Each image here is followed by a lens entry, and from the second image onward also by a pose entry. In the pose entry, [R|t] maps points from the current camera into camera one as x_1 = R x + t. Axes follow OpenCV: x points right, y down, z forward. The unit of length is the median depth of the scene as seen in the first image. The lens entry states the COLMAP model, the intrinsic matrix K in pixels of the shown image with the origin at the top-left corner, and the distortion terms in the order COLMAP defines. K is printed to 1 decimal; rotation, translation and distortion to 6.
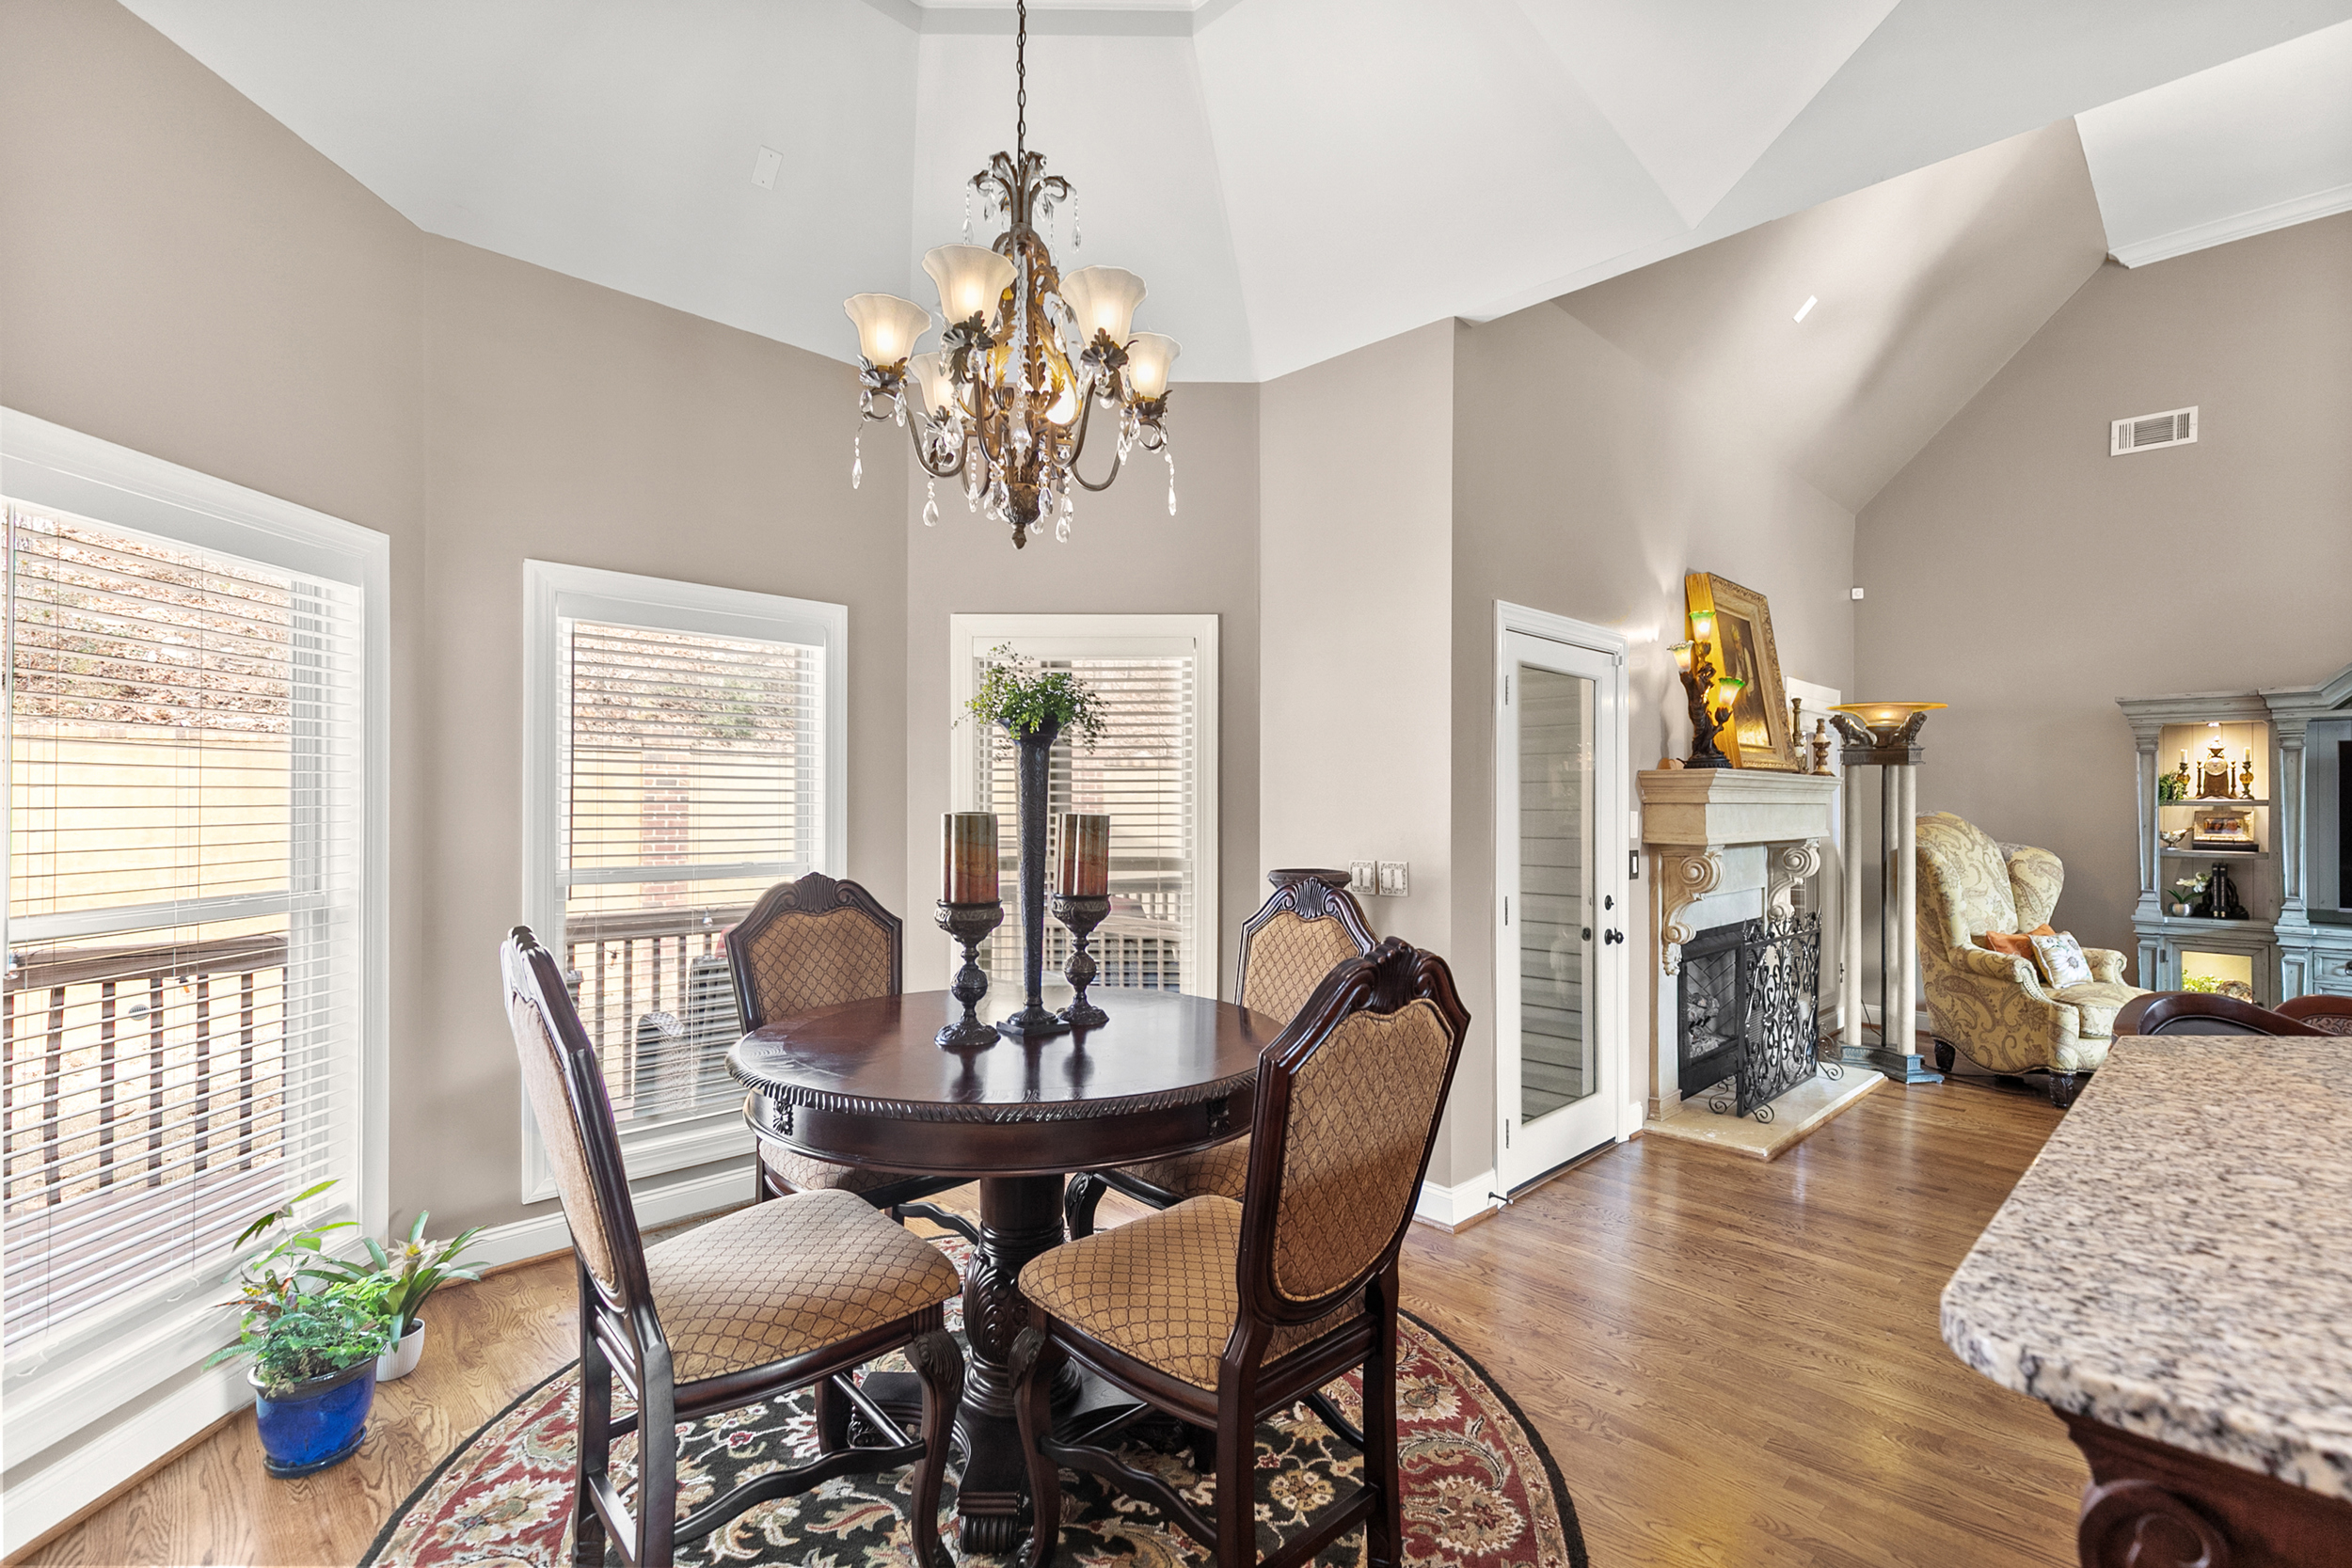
lens RADIAL K [[1056.1, 0, 1186.9], [0, 1056.1, 791.8], [0, 0, 1]] dist [0.006826, 0.000145]
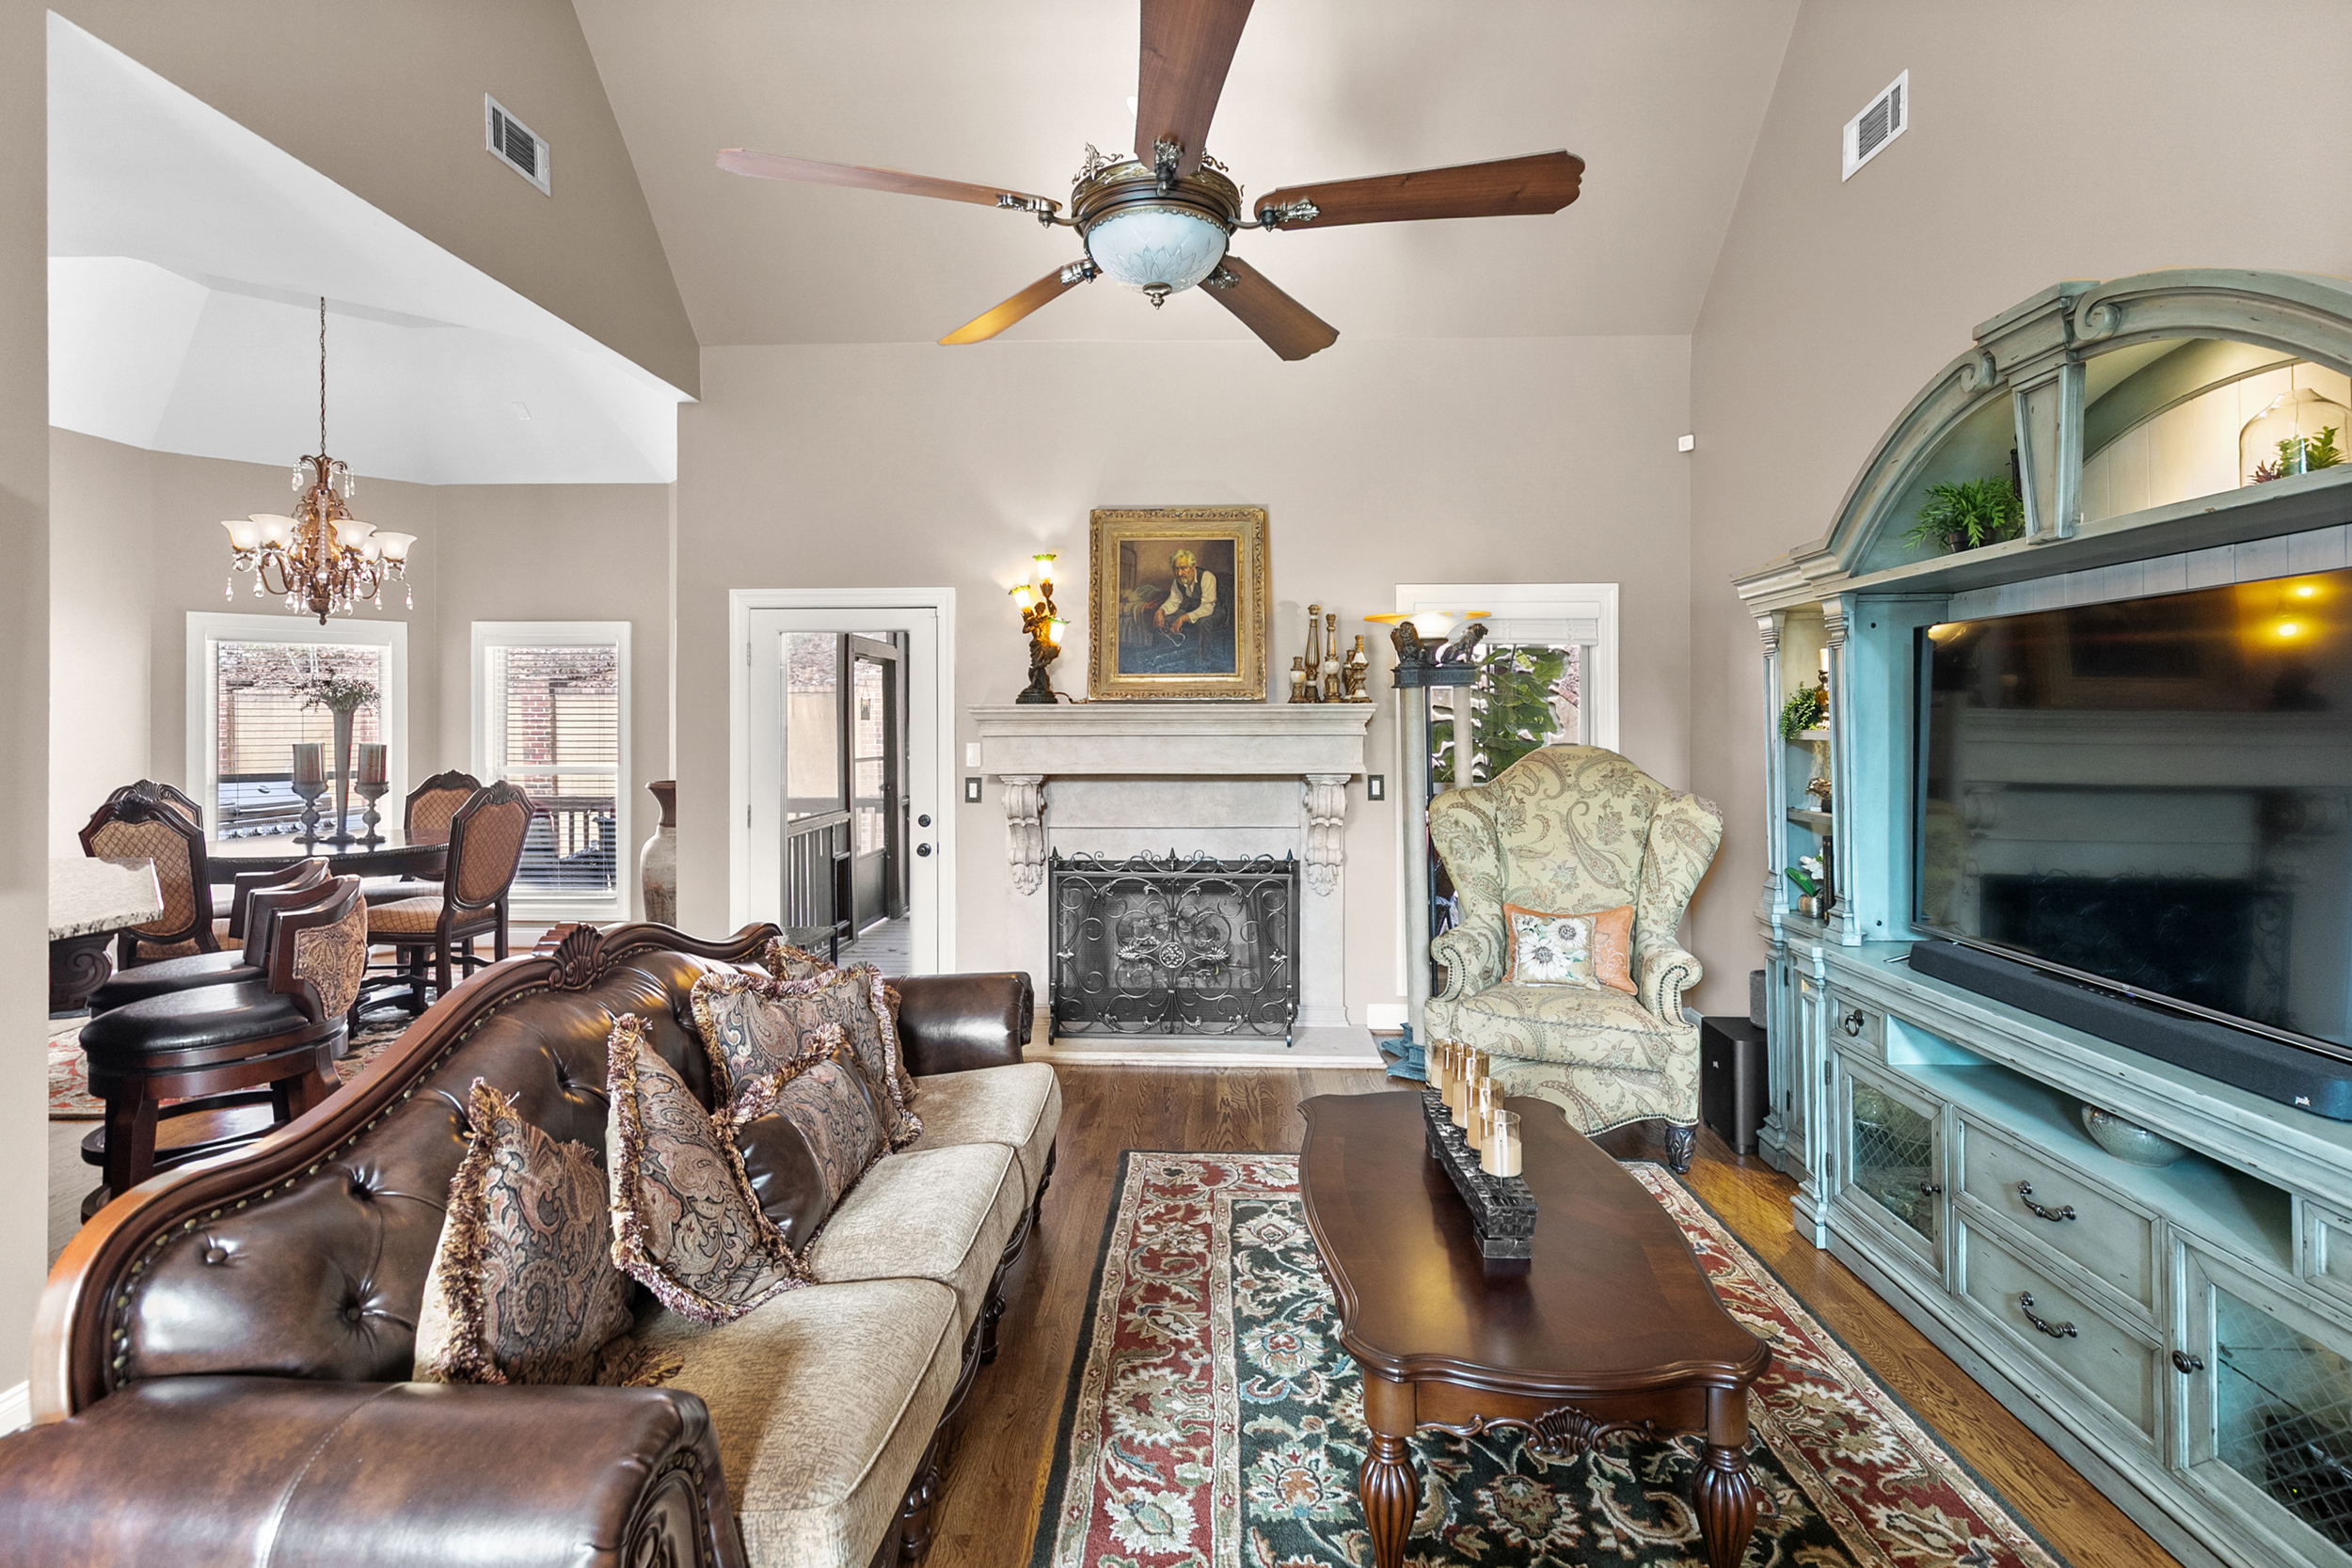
lens RADIAL K [[1084.0, 0, 1186.4], [0, 1084.0, 713.0], [0, 0, 1]] dist [0.000578, -0.000056]
pose [[0.696147, -0.012361, -0.717793, 1.957847], [0.011995, 0.999912, -0.005586, -0.005412], [0.717799, -0.004721, 0.696234, 0.503952]]
